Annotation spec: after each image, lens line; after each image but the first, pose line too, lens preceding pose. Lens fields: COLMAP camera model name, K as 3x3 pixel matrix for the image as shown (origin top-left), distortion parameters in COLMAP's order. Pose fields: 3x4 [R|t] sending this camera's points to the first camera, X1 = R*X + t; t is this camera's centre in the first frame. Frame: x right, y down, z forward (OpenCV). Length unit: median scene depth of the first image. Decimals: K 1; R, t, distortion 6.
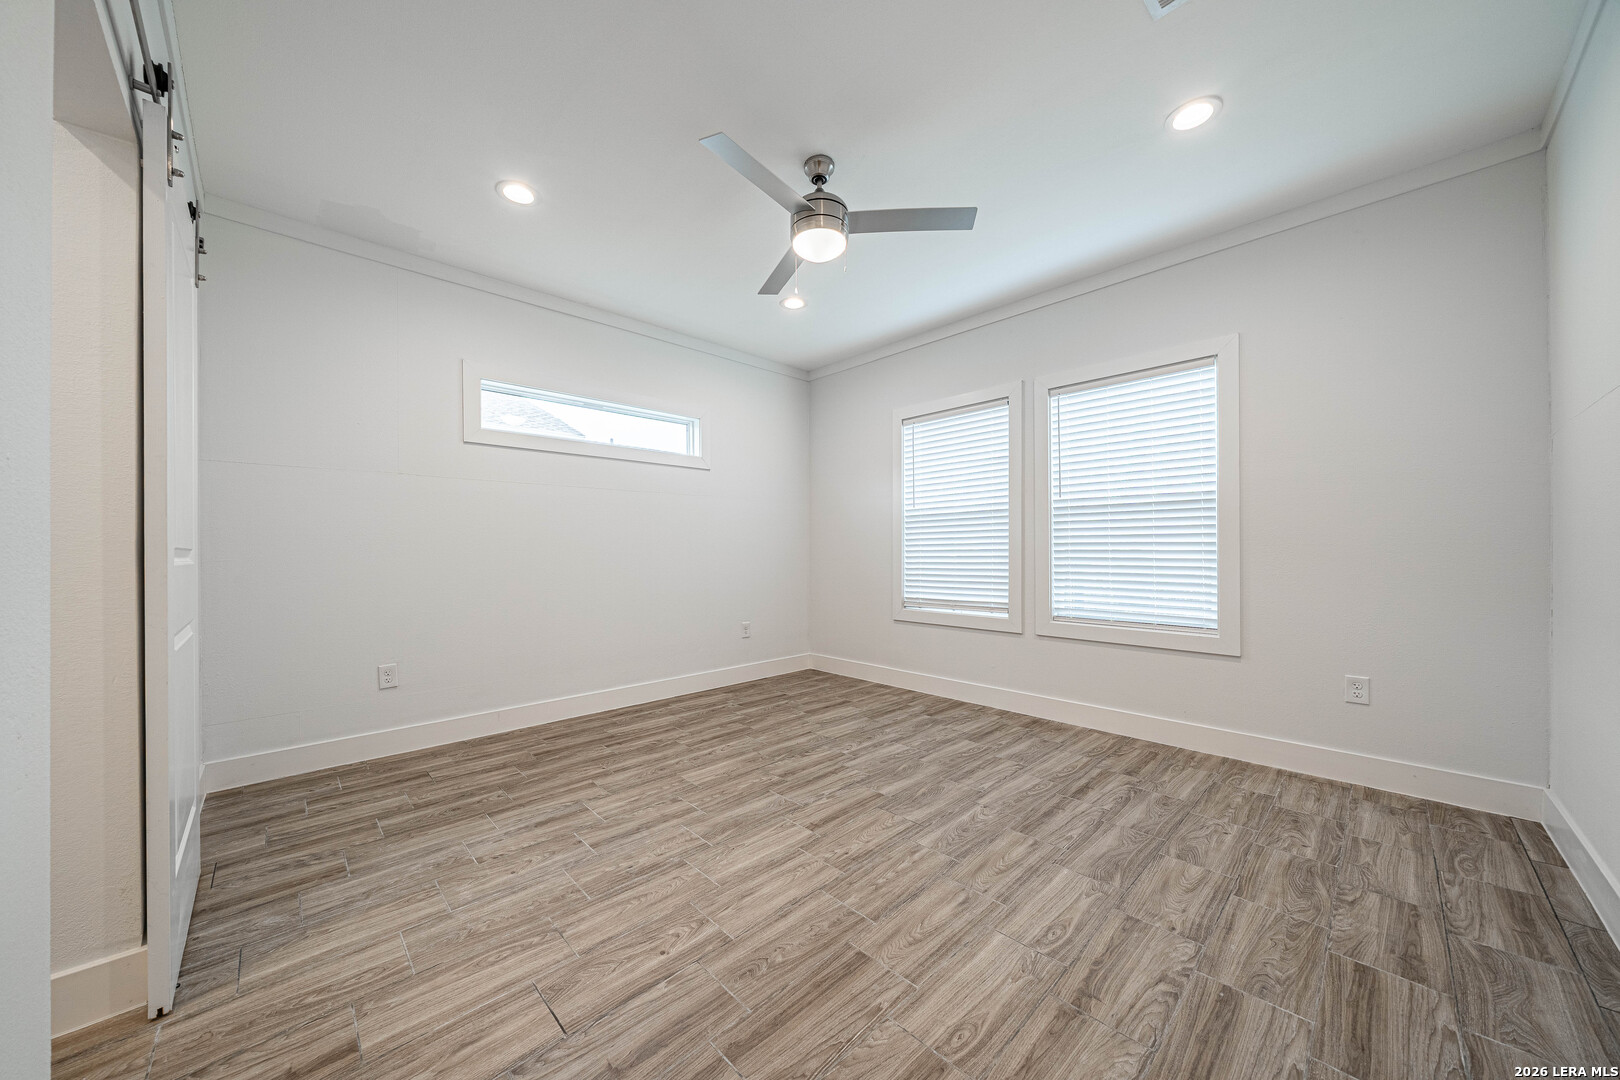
lens RADIAL K [[568.4, 0, 805.9], [0, 568.4, 551.3], [0, 0, 1]] dist [-0.005465, 0.000085]
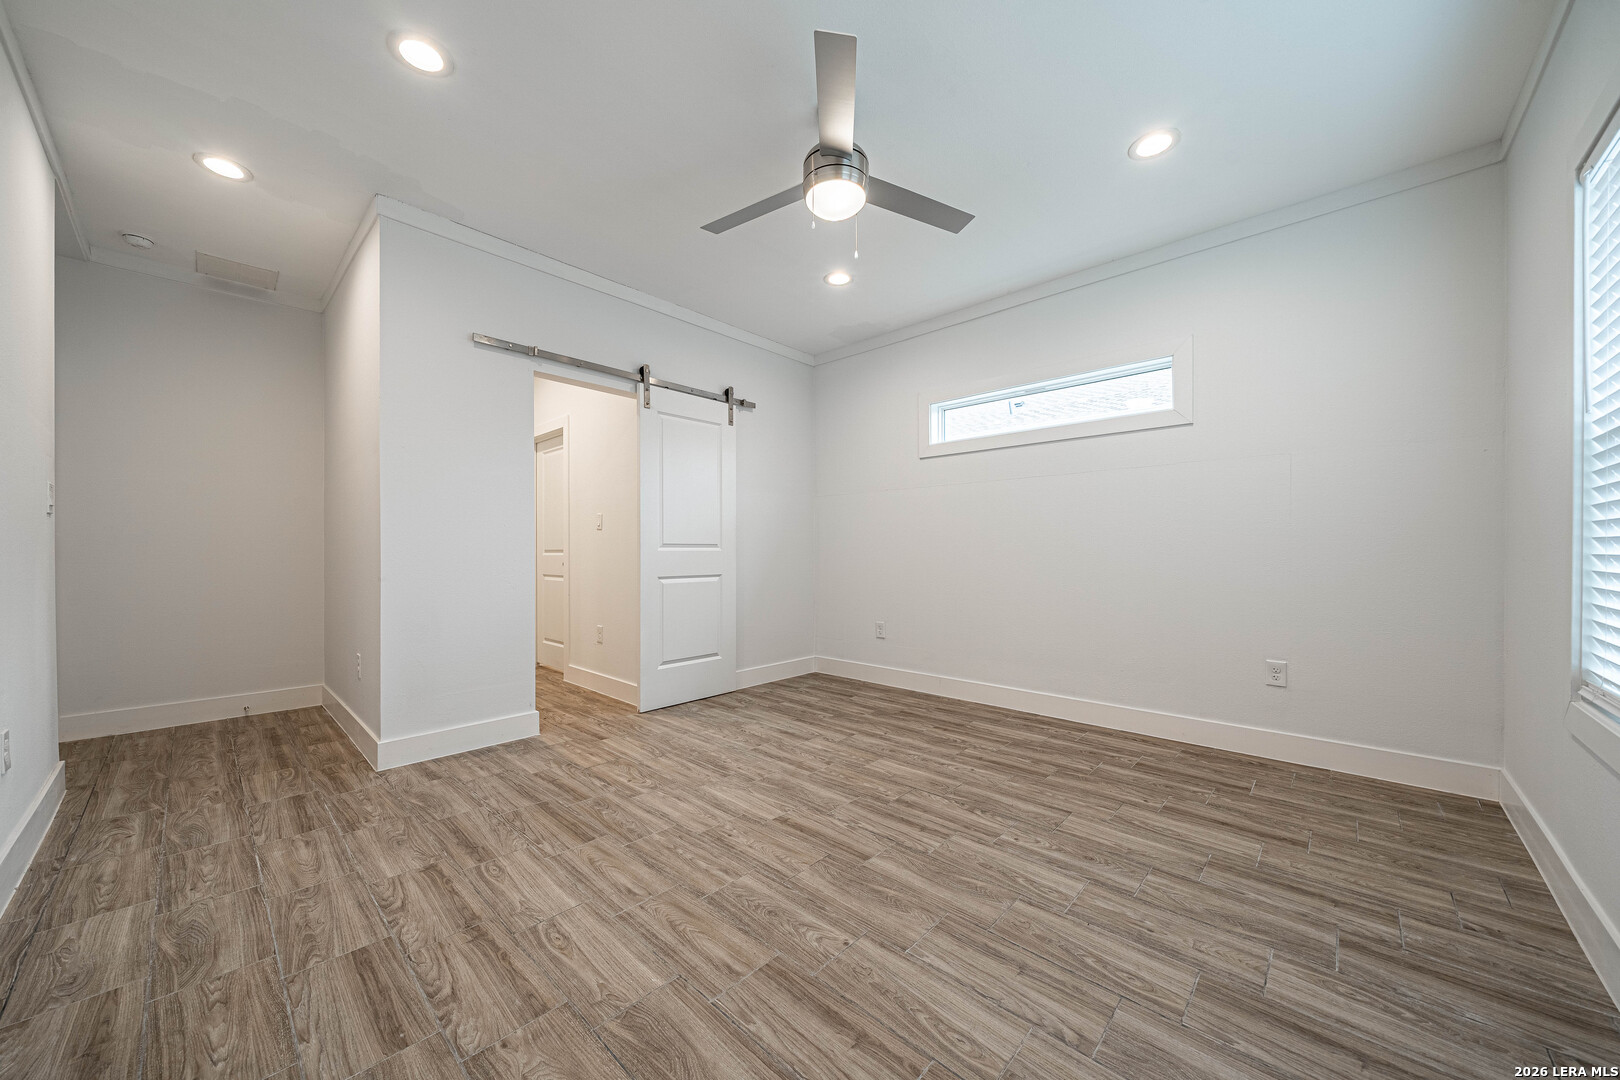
lens RADIAL K [[568.4, 0, 805.9], [0, 568.4, 551.3], [0, 0, 1]] dist [-0.005465, 0.000085]
pose [[0.055763, 0.009827, -0.998396, 0.873702], [0.002924, 0.999946, 0.010006, -0.008197], [0.998440, -0.003477, 0.055731, 0.834054]]
